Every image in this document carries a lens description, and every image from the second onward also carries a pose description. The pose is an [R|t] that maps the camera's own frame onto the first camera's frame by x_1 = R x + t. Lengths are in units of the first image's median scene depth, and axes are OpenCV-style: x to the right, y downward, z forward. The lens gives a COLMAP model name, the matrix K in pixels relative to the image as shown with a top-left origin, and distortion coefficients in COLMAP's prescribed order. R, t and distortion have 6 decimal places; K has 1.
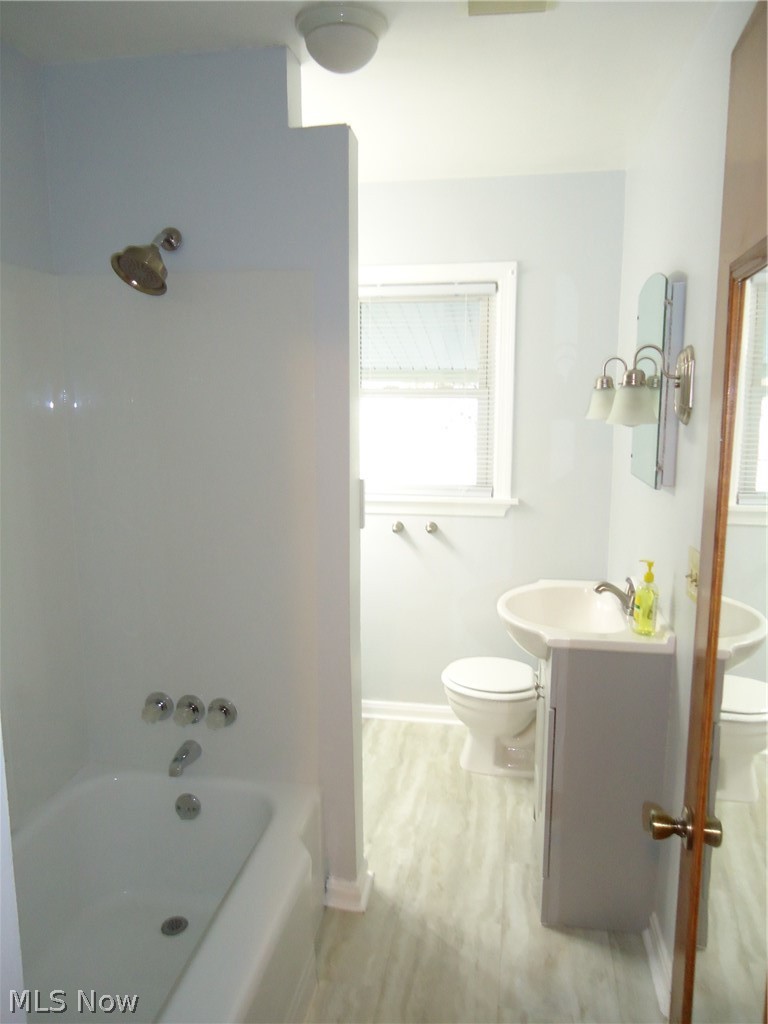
lens RADIAL K [[746.4, 0, 388.6], [0, 746.4, 513.4], [0, 0, 1]] dist [-0.009409, 0.003718]
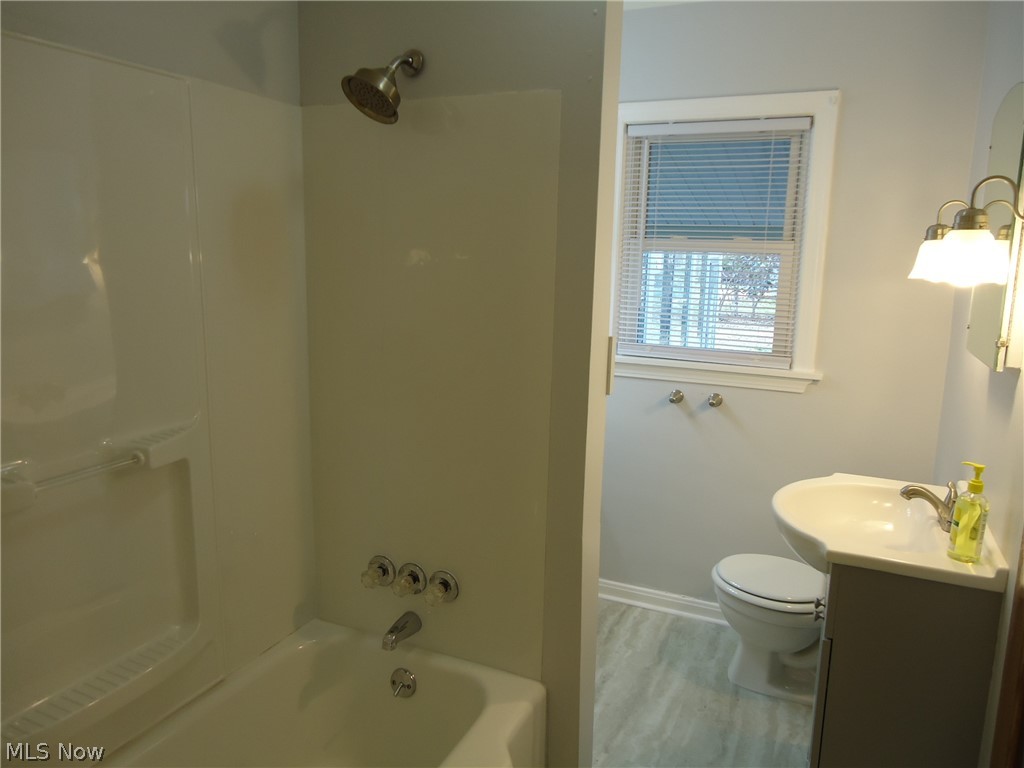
lens RADIAL K [[746.4, 0, 515.5], [0, 746.4, 382.0], [0, 0, 1]] dist [-0.009409, 0.003718]
pose [[0.965907, 0.064111, -0.250824, 0.058812], [-0.062101, 0.997943, 0.015928, -0.001261], [0.251329, 0.000192, 0.967902, 0.112384]]
